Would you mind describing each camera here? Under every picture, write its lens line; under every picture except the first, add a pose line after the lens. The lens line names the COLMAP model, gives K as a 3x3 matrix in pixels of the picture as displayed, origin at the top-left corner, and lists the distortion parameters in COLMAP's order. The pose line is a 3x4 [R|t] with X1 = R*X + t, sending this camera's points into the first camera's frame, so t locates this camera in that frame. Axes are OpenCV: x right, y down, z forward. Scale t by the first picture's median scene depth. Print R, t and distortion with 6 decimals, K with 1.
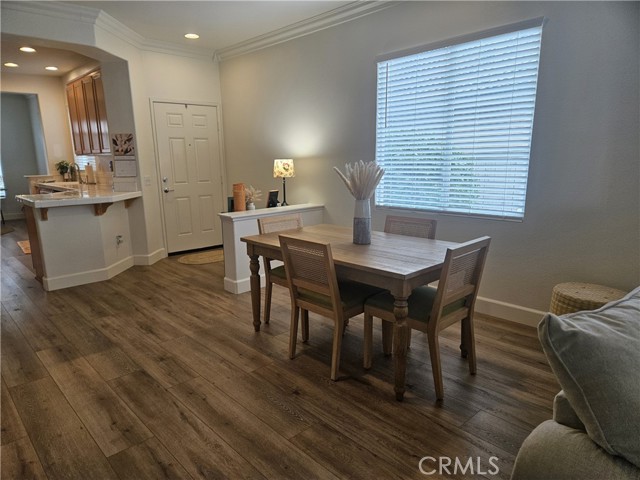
lens RADIAL K [[430.9, 0, 320.0], [0, 430.9, 240.0], [0, 0, 1]] dist [0.086236, -0.072125]
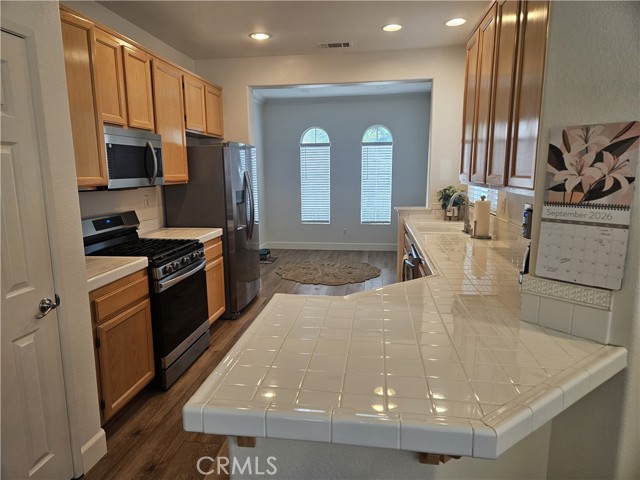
lens RADIAL K [[430.9, 0, 320.0], [0, 430.9, 240.0], [0, 0, 1]] dist [0.086236, -0.072125]
pose [[0.634235, 0.138691, -0.760599, -0.339145], [-0.149404, 0.987221, 0.055432, -0.162074], [0.758567, 0.078479, 0.646852, 0.702172]]
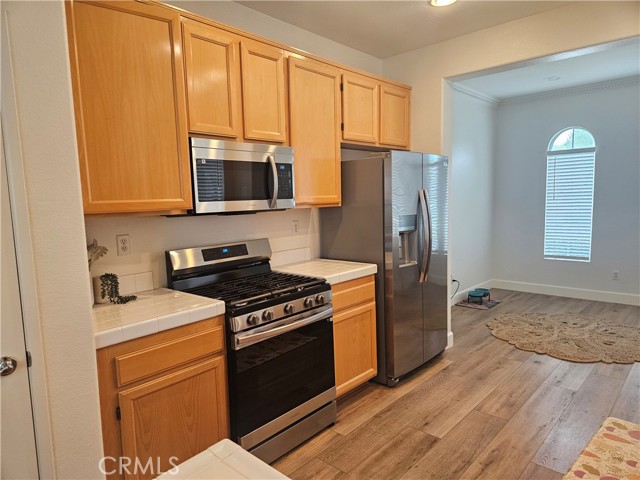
lens RADIAL K [[430.9, 0, 320.0], [0, 430.9, 240.0], [0, 0, 1]] dist [0.086236, -0.072125]
pose [[0.086218, 0.117622, -0.989309, -0.417219], [-0.163022, 0.981288, 0.102461, -0.181006], [0.982848, 0.152445, 0.103780, 0.835539]]
